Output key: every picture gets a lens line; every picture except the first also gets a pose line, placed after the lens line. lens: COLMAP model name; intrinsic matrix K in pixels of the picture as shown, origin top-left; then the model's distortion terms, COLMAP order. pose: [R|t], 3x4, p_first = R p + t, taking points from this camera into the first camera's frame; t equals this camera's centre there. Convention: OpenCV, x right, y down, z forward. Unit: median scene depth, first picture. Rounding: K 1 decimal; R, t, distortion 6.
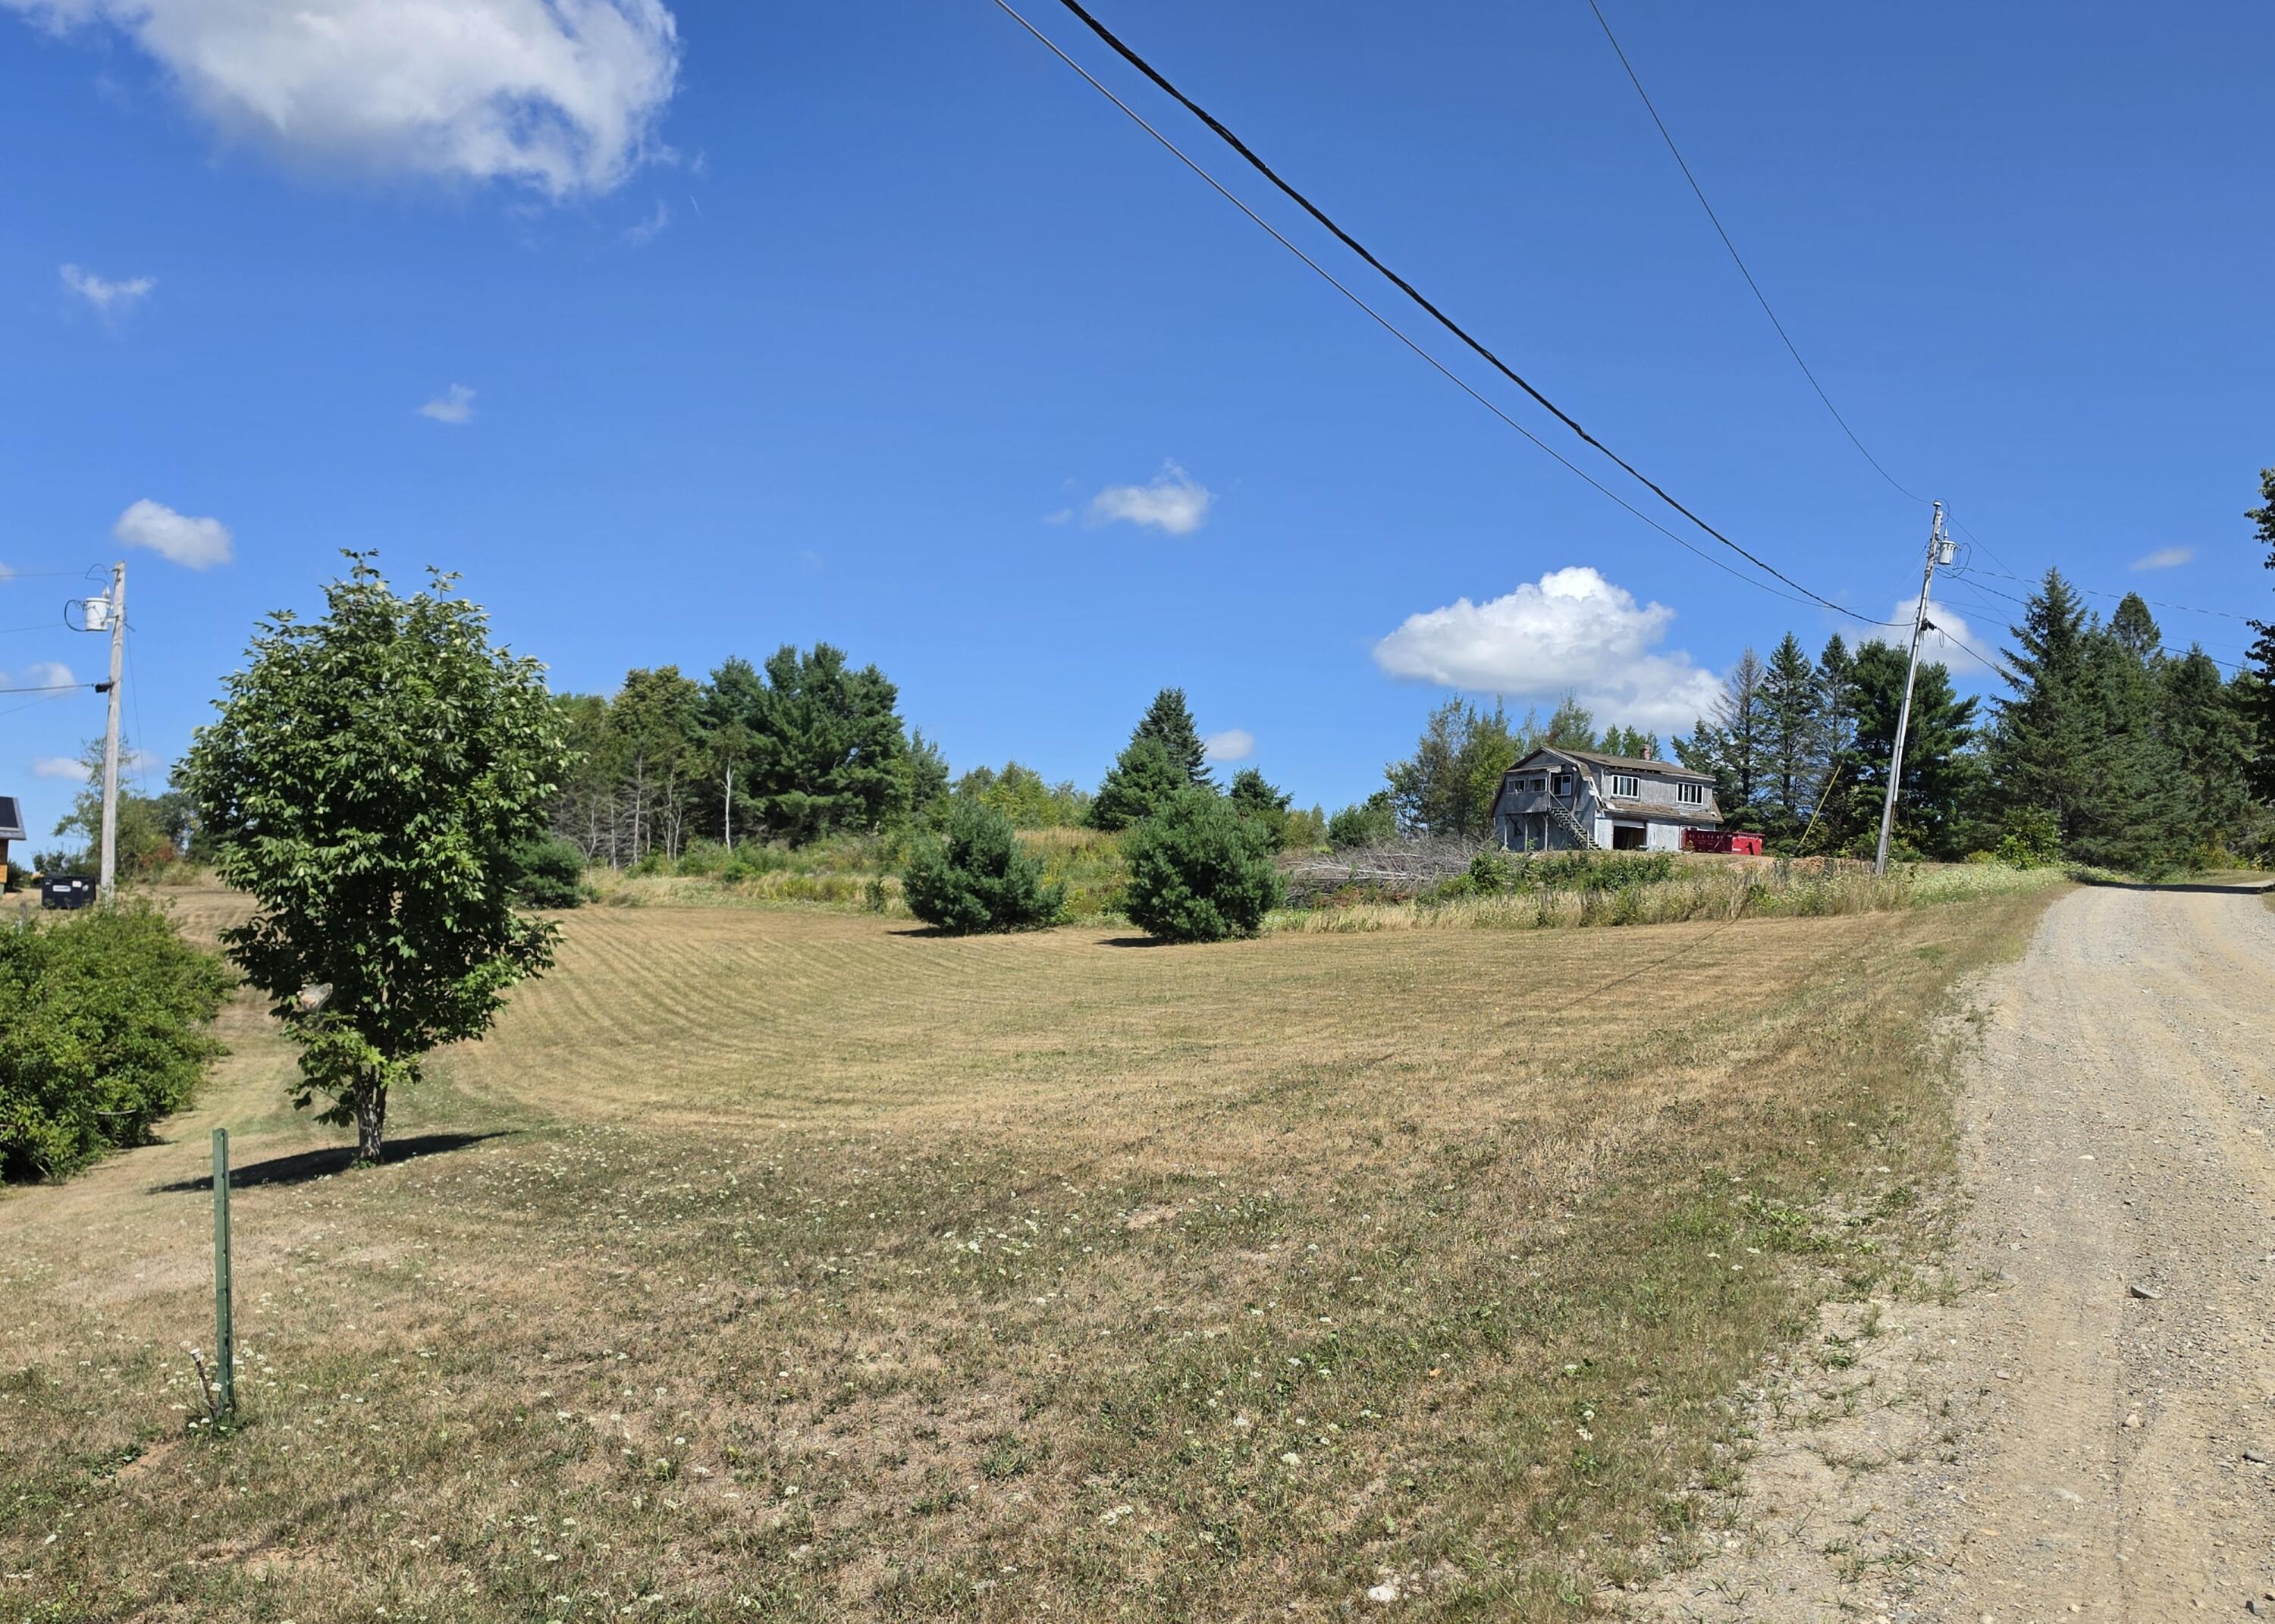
lens RADIAL K [[2114.2, 0, 1135.4], [0, 2114.2, 814.3], [0, 0, 1]] dist [0.017398, 0.000000]
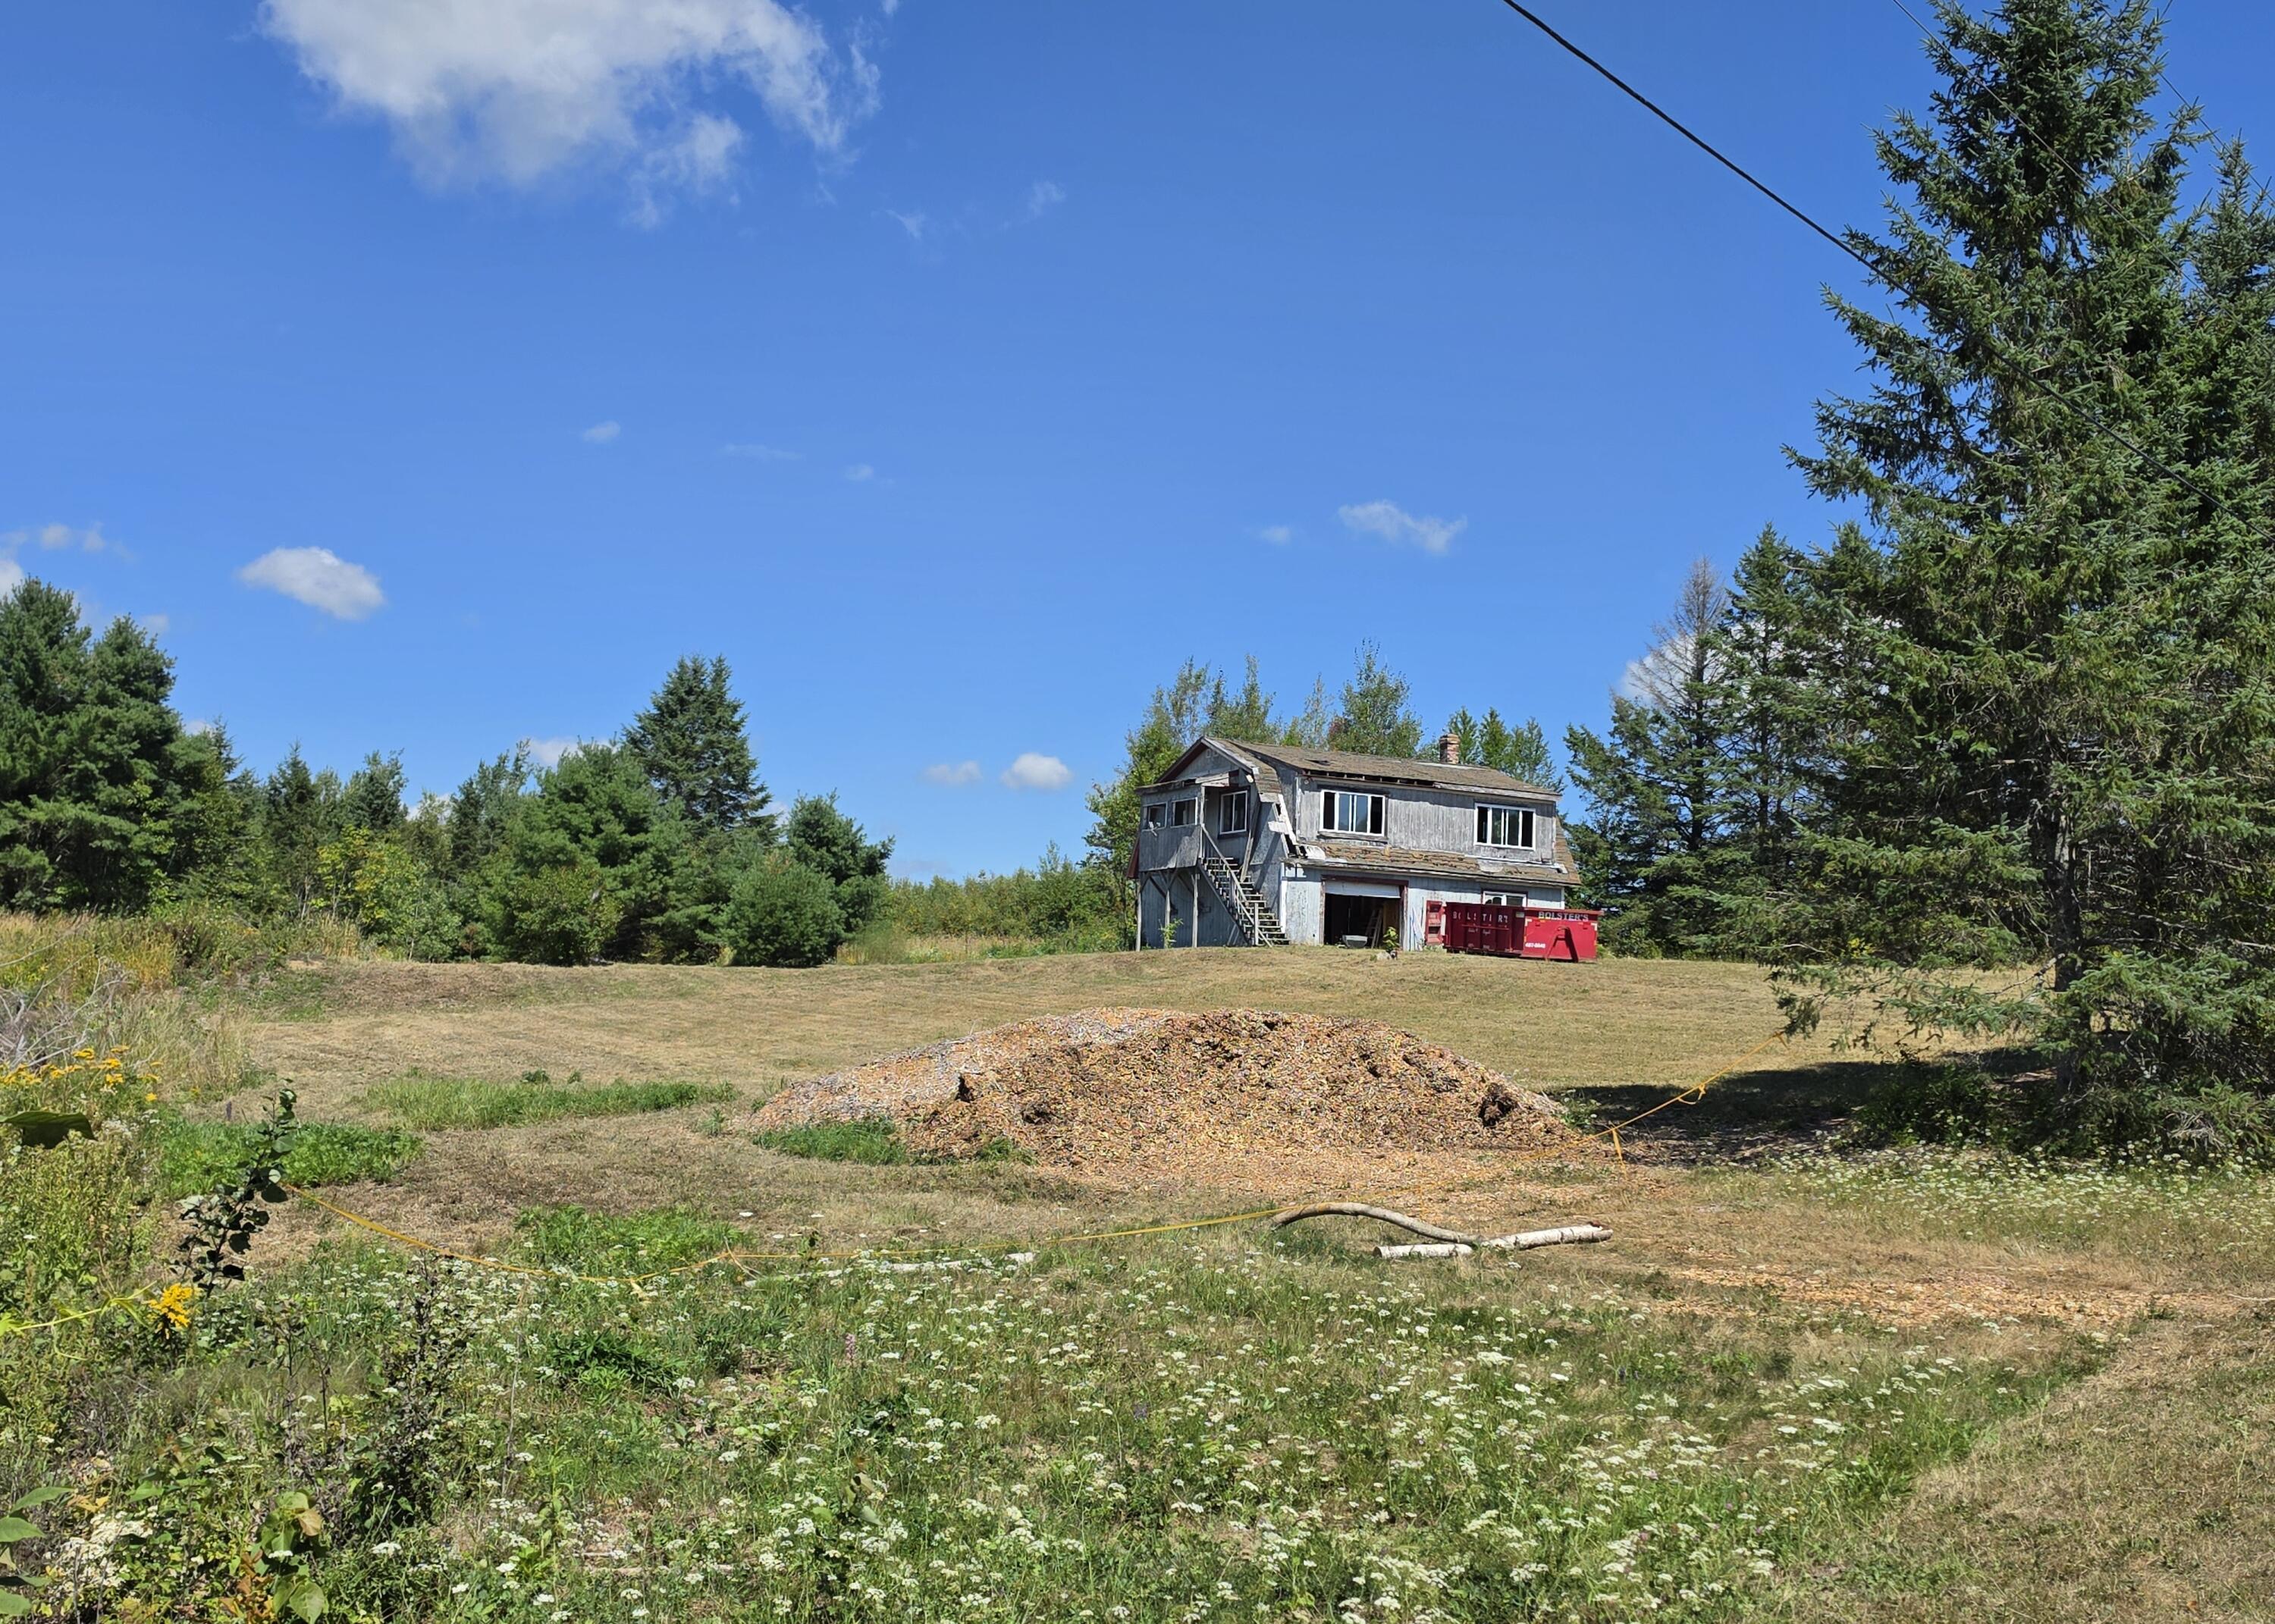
lens RADIAL K [[2280.0, 0, 1140.0], [0, 2280.0, 808.7], [0, 0, 1]] dist [0.025389, 0.000000]
pose [[0.995991, -0.011408, -0.088718, 0.227232], [0.008757, 0.999505, -0.030214, 0.001200], [0.089019, 0.029316, 0.995598, 0.467316]]
